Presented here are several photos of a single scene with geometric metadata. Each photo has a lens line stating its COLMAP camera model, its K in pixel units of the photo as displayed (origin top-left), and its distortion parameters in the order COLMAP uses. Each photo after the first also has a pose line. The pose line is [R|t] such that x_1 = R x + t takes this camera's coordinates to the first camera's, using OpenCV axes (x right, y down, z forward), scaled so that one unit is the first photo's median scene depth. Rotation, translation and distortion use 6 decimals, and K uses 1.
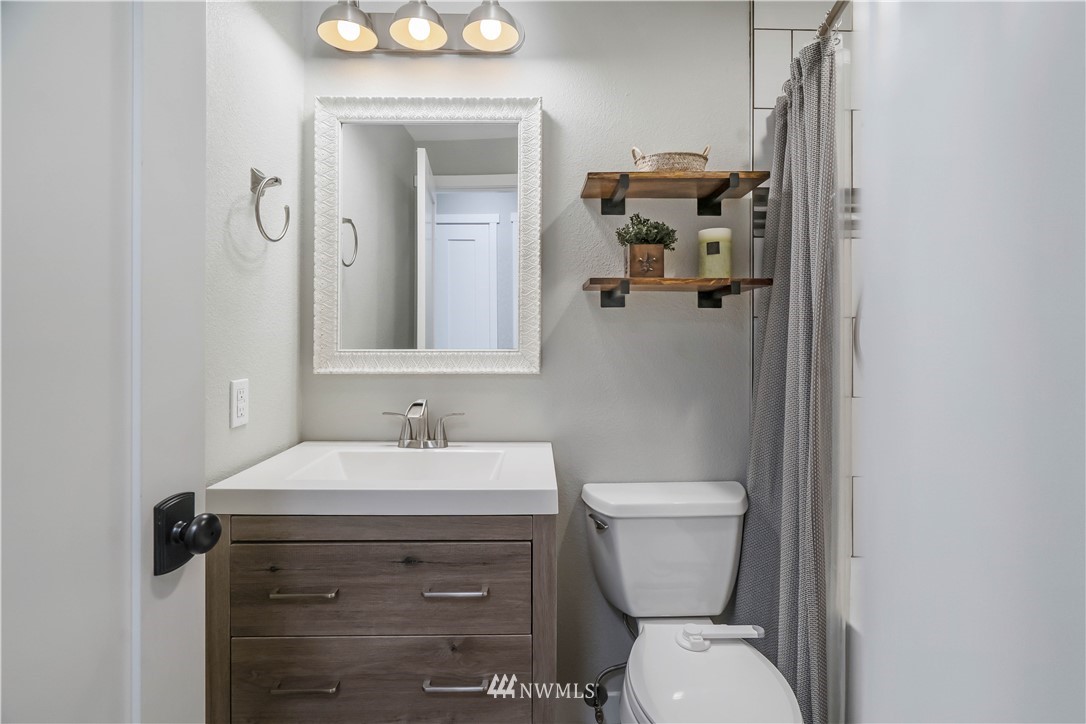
lens RADIAL K [[505.2, 0, 543.8], [0, 505.2, 350.9], [0, 0, 1]] dist [-0.002608, 0.000196]
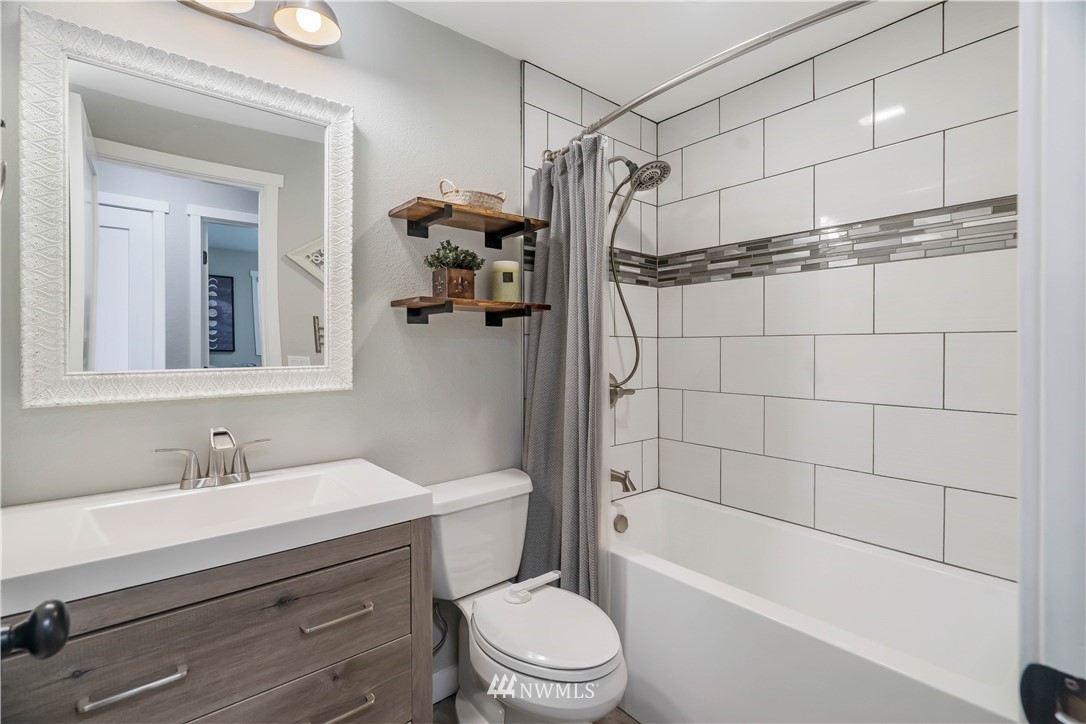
lens RADIAL K [[498.2, 0, 542.1], [0, 498.2, 375.5], [0, 0, 1]] dist [-0.000315, 0.000813]
pose [[0.776521, -0.039582, 0.628846, -0.357695], [0.027115, 0.999200, 0.029411, -0.000752], [-0.629507, -0.005787, 0.776973, 0.016539]]
